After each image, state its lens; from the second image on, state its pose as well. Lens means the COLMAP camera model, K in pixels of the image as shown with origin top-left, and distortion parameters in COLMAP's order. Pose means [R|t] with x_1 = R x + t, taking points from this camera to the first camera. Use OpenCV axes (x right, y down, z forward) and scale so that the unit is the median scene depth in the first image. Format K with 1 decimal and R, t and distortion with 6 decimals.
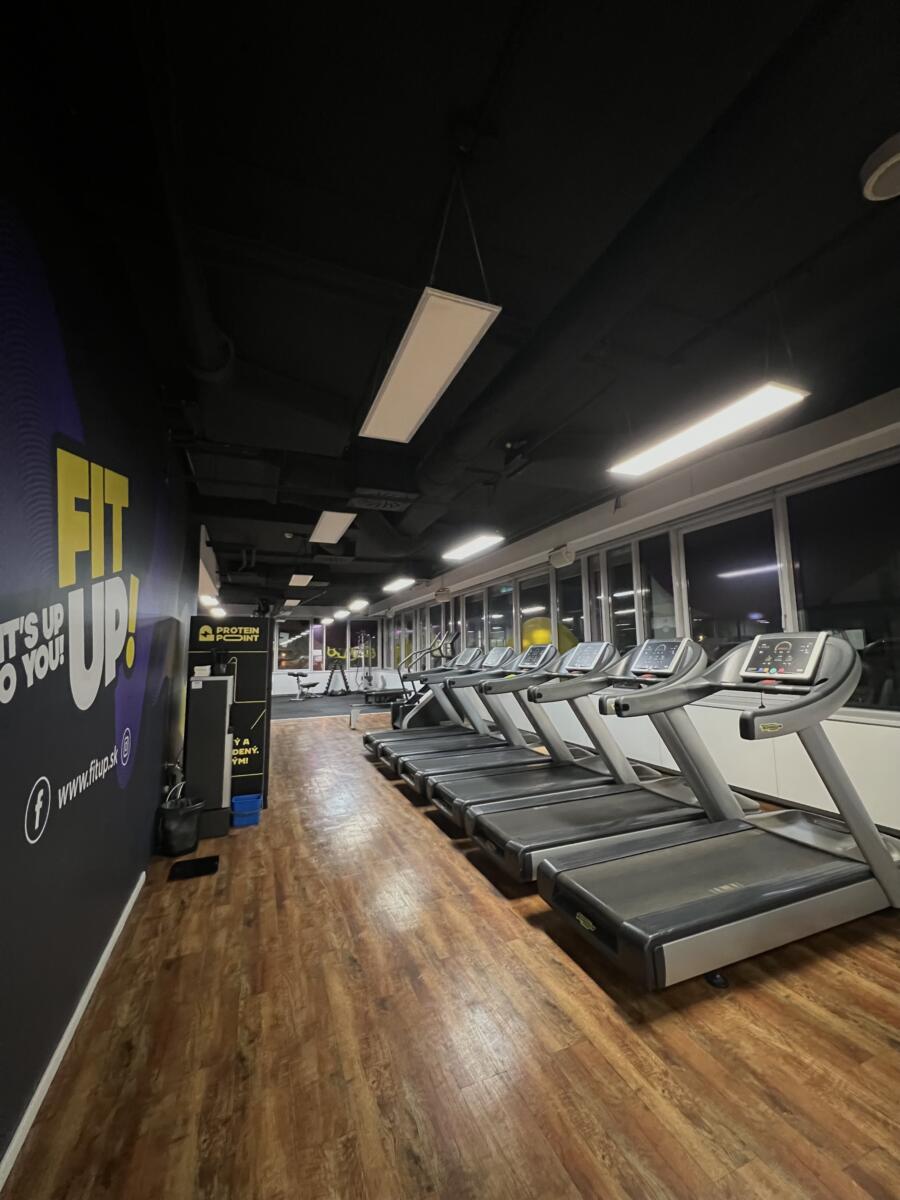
lens RADIAL K [[482.2, 0, 448.7], [0, 482.2, 597.7], [0, 0, 1]] dist [0.000546, 0.000005]
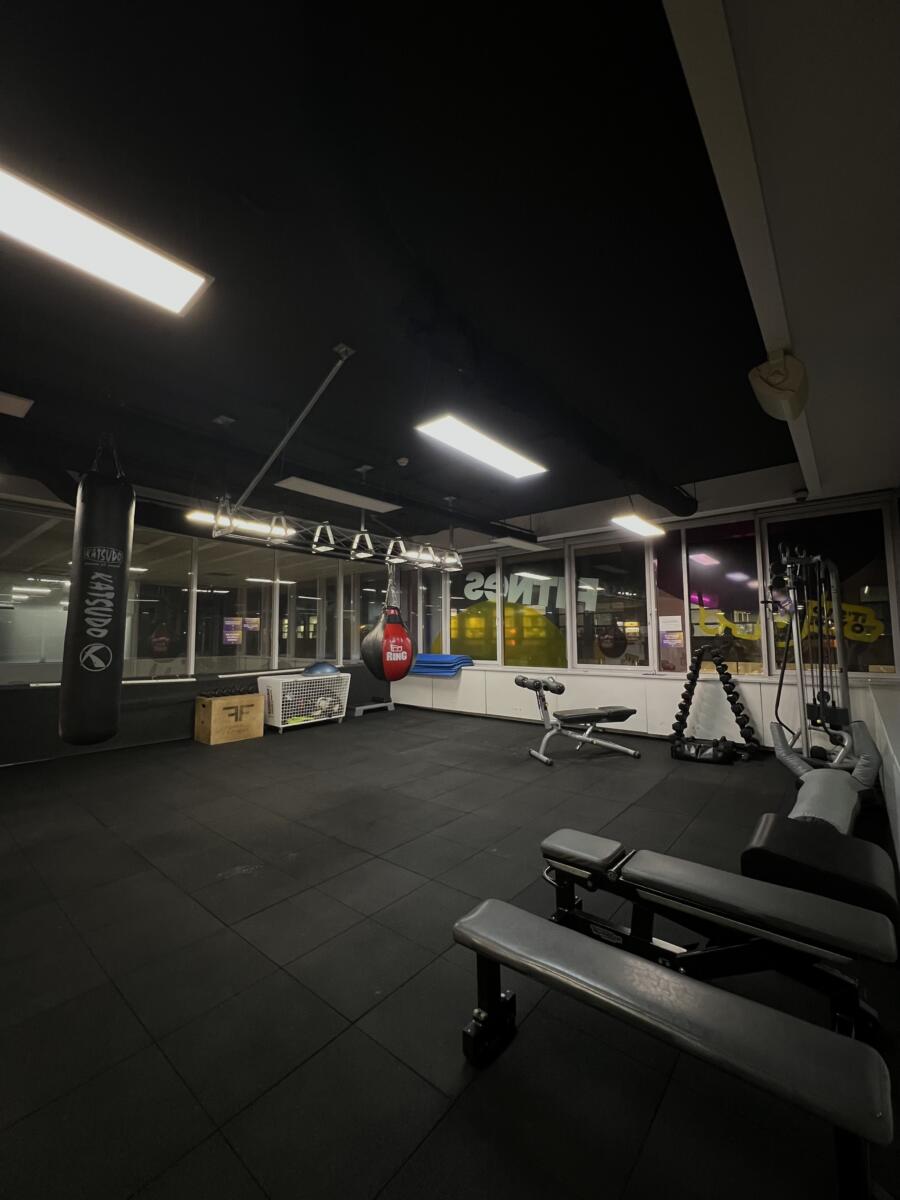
lens RADIAL K [[482.2, 0, 451.8], [0, 482.2, 599.8], [0, 0, 1]] dist [0.000546, 0.000005]
pose [[0.506286, -0.053371, -0.860713, -0.036068], [0.096994, 0.995274, -0.004662, 0.082534], [0.856894, -0.081124, 0.509070, 0.681457]]
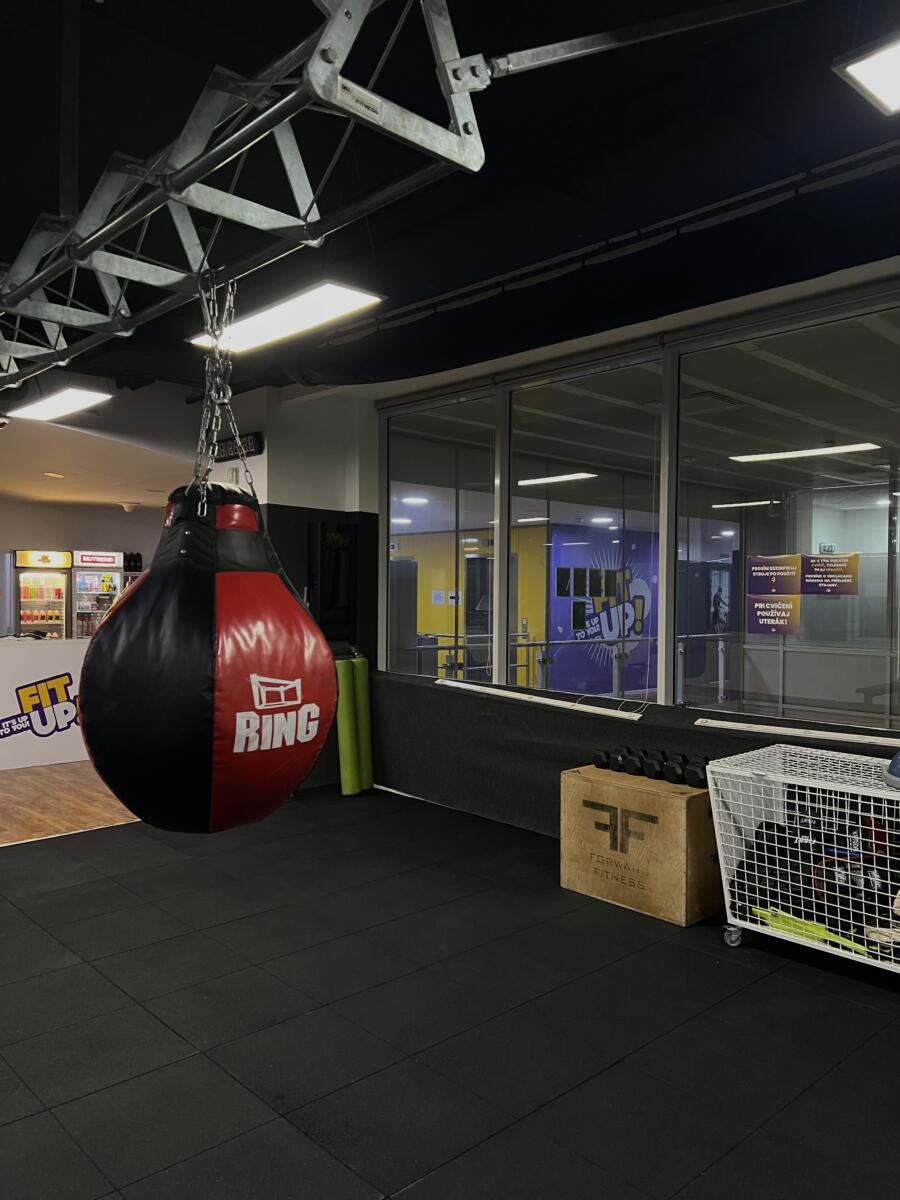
lens RADIAL K [[896.7, 0, 450.6], [0, 896.7, 598.0], [0, 0, 1]] dist [-0.002978, -0.001133]
pose [[-0.926948, 0.012414, -0.374984, -0.162914], [0.049230, 0.994835, -0.088763, 0.094654], [0.371946, -0.100739, -0.922772, 0.799476]]
